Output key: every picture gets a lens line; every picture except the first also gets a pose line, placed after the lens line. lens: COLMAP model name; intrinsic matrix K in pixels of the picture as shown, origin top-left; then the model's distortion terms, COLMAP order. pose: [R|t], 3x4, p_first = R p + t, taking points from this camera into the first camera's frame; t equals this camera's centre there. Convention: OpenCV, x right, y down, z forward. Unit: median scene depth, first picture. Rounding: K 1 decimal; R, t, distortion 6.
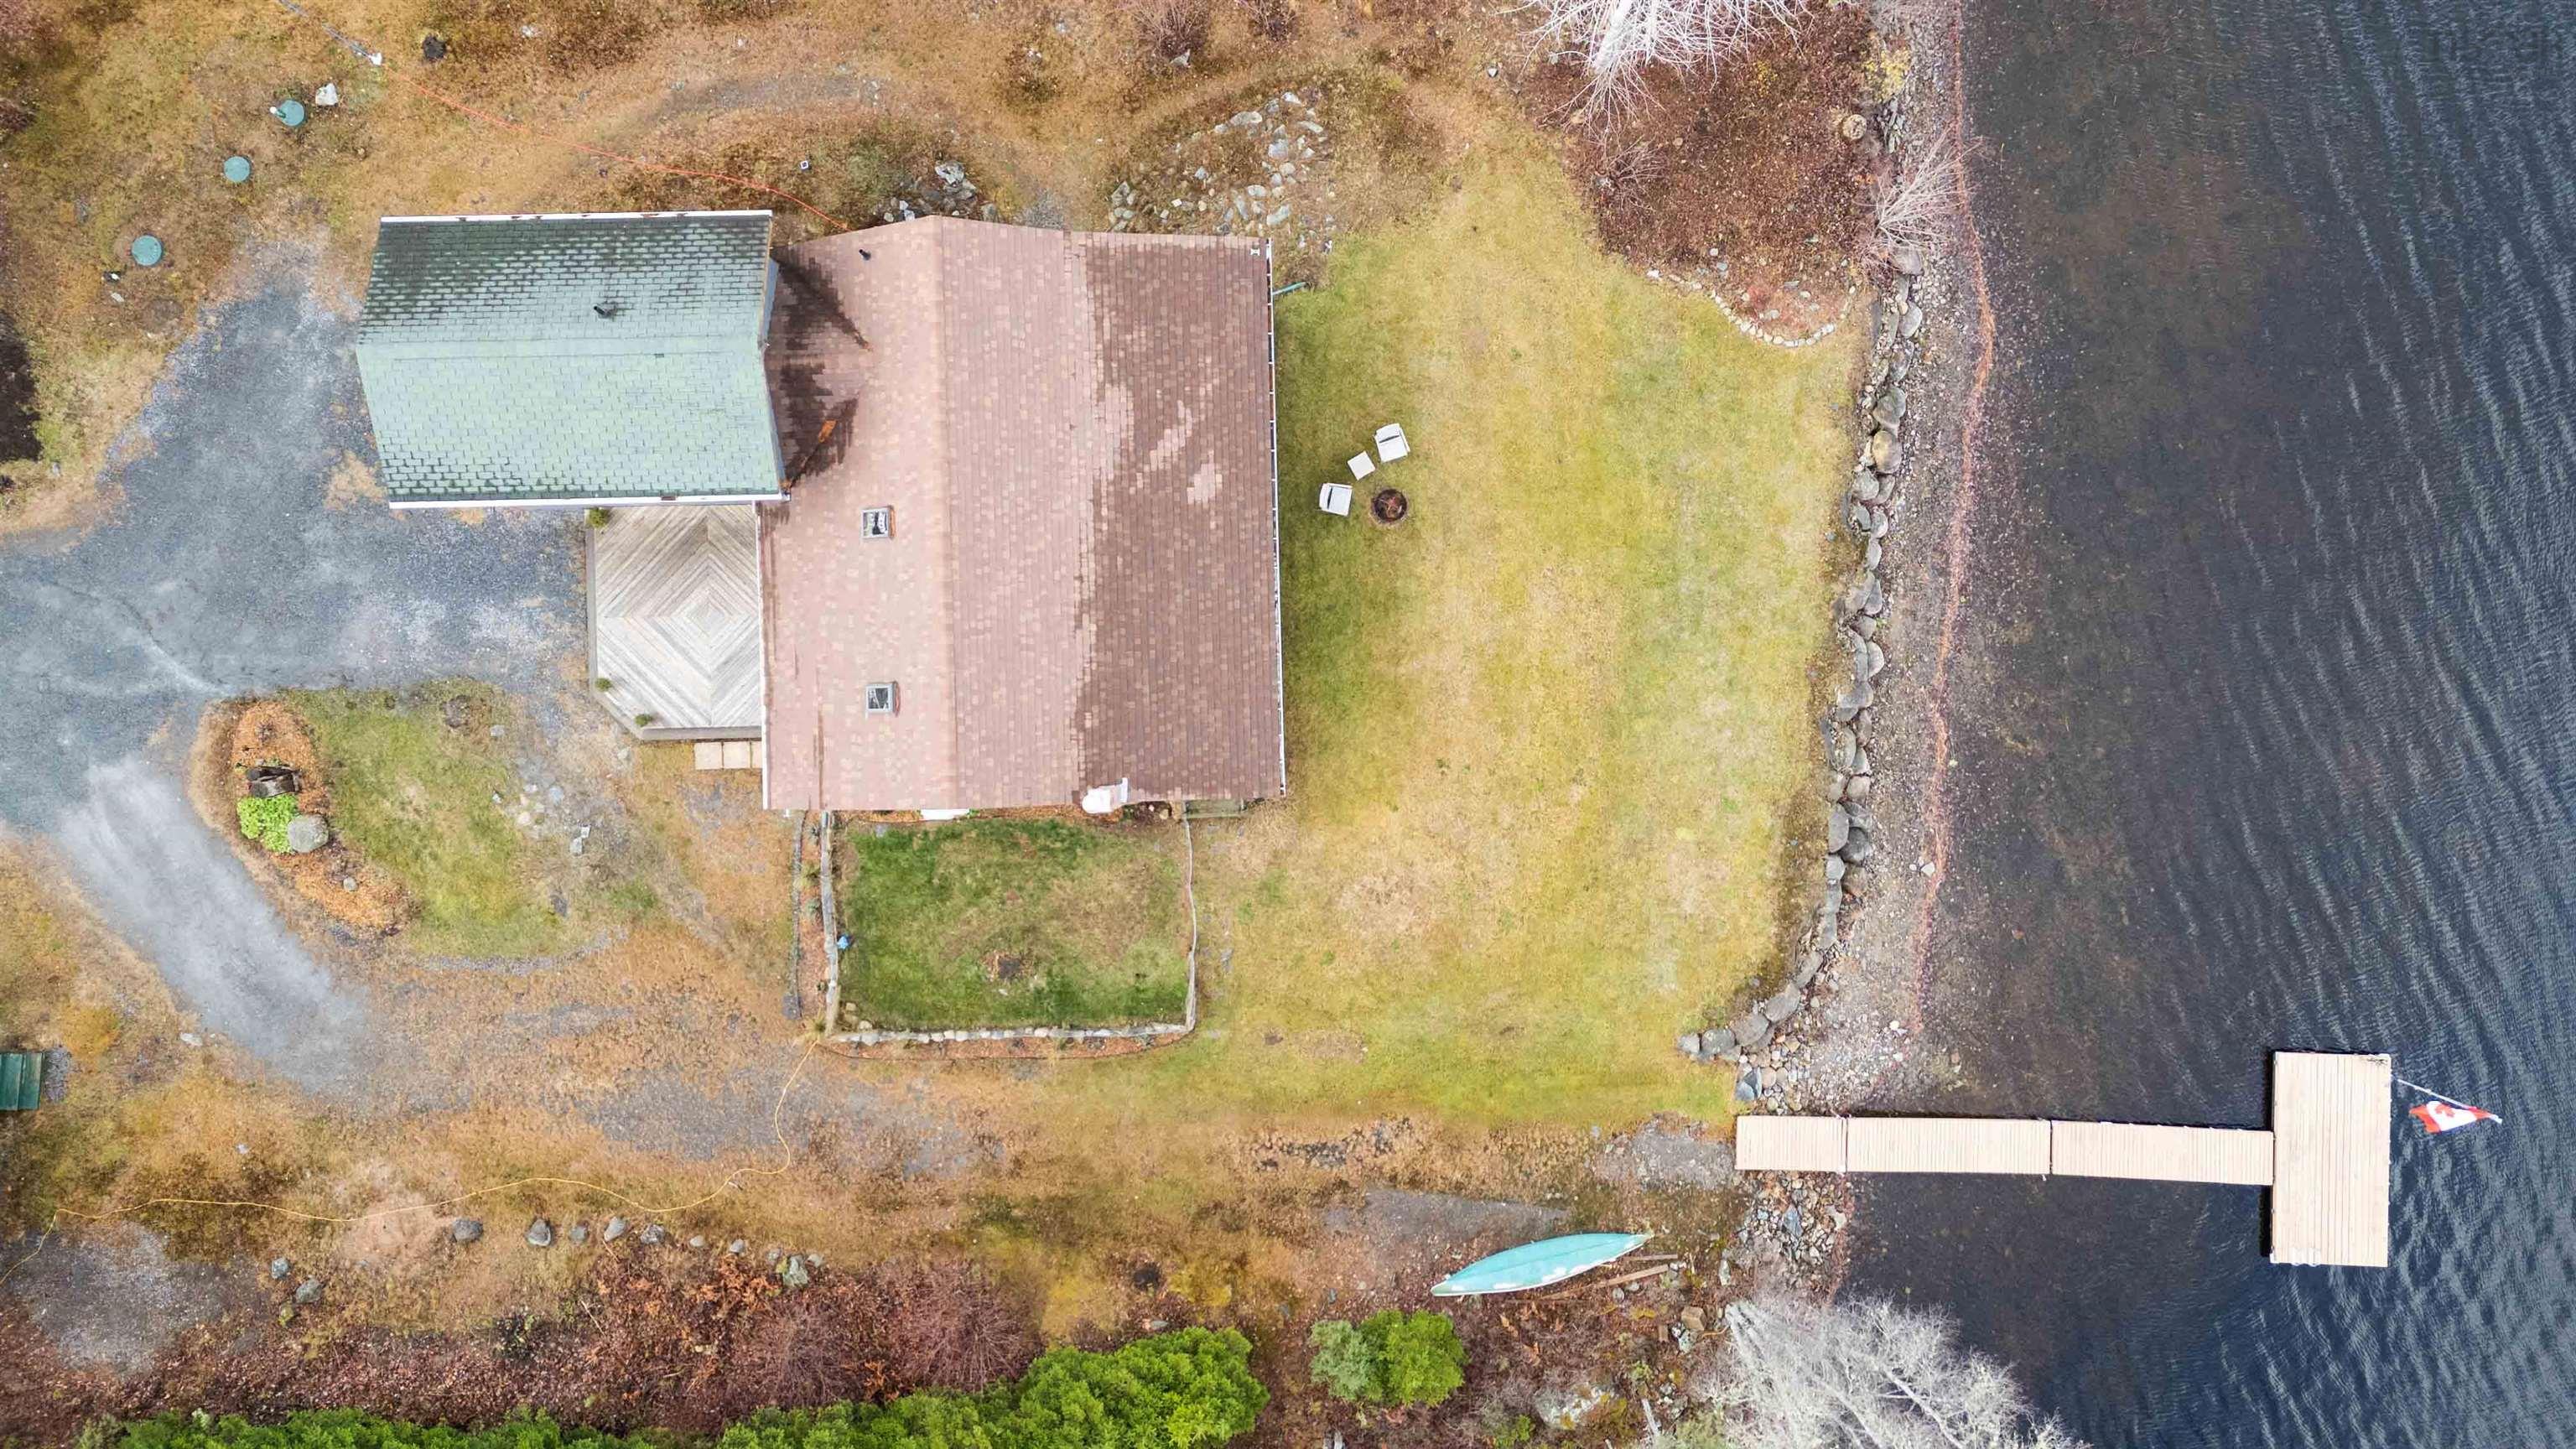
lens RADIAL K [[1888.0, 0, 1288.0], [0, 1888.0, 724.5], [0, 0, 1]] dist [0.076202, -0.072477]
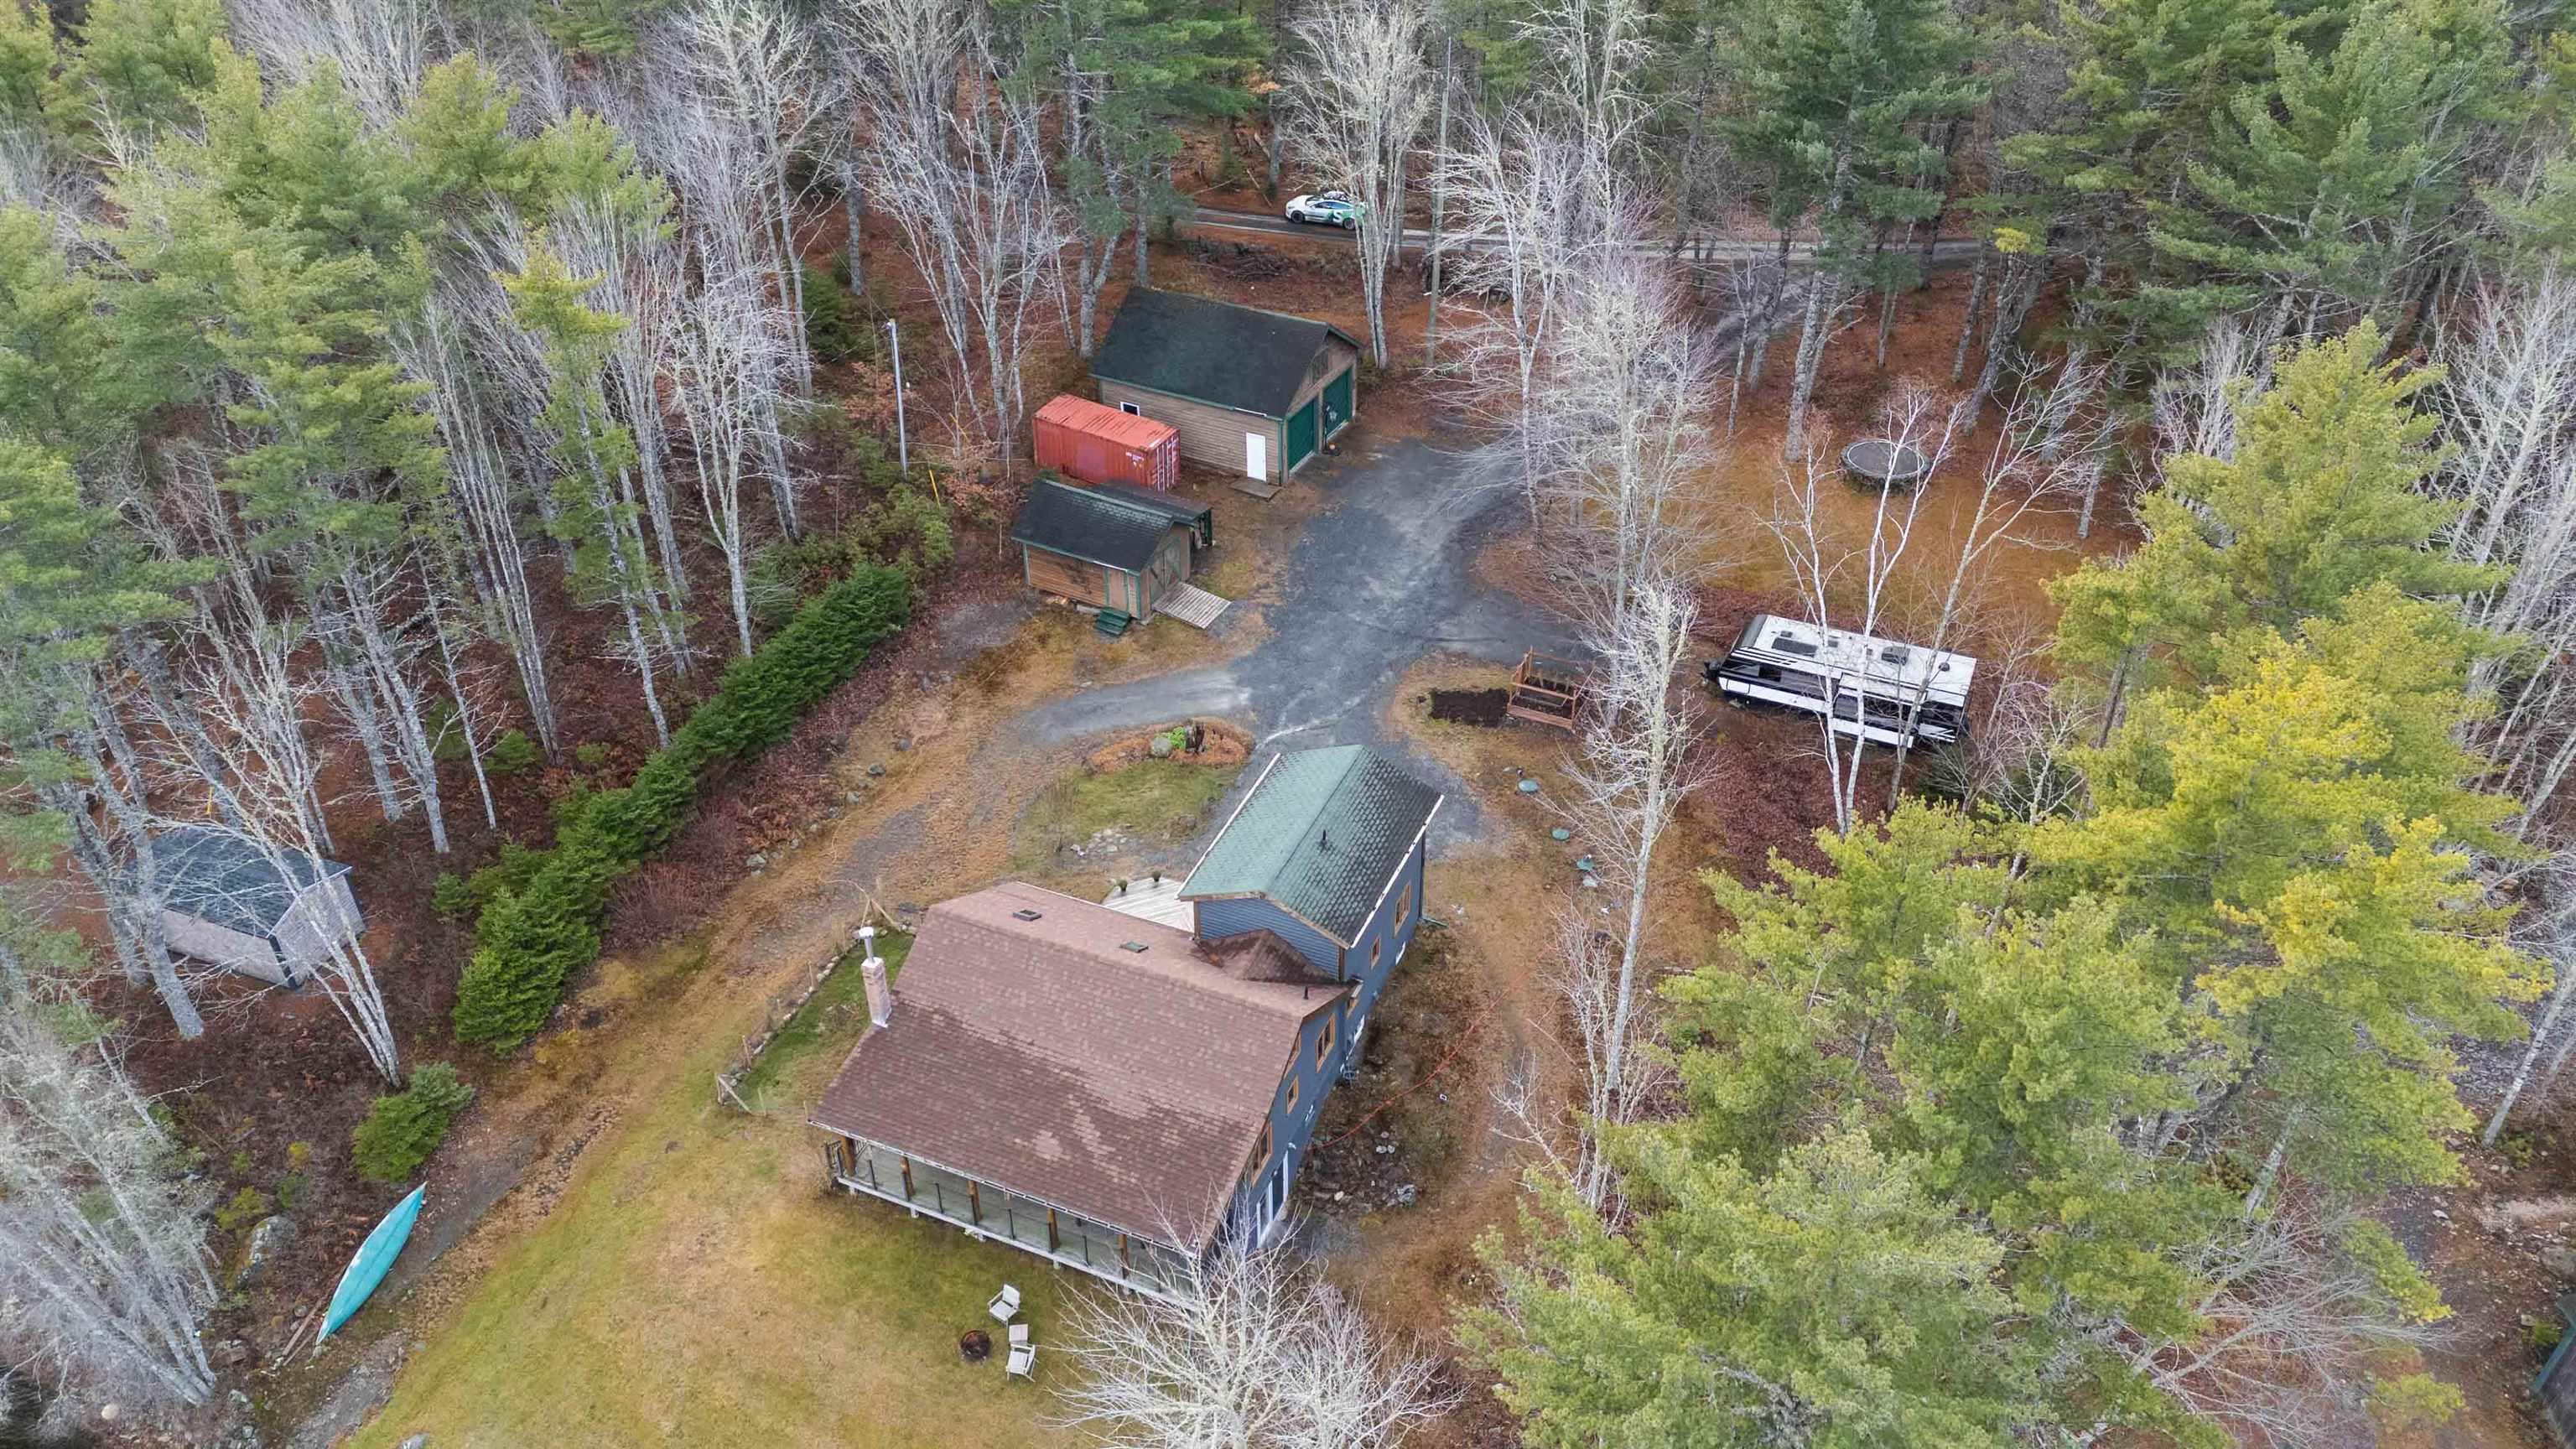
lens RADIAL K [[1888.0, 0, 1288.0], [0, 1888.0, 724.5], [0, 0, 1]] dist [0.076202, -0.072477]
pose [[-0.419729, 0.541954, -0.728089, 0.600877], [-0.907601, -0.242335, 0.342832, -0.582655], [0.009358, 0.804711, 0.593593, 0.021606]]
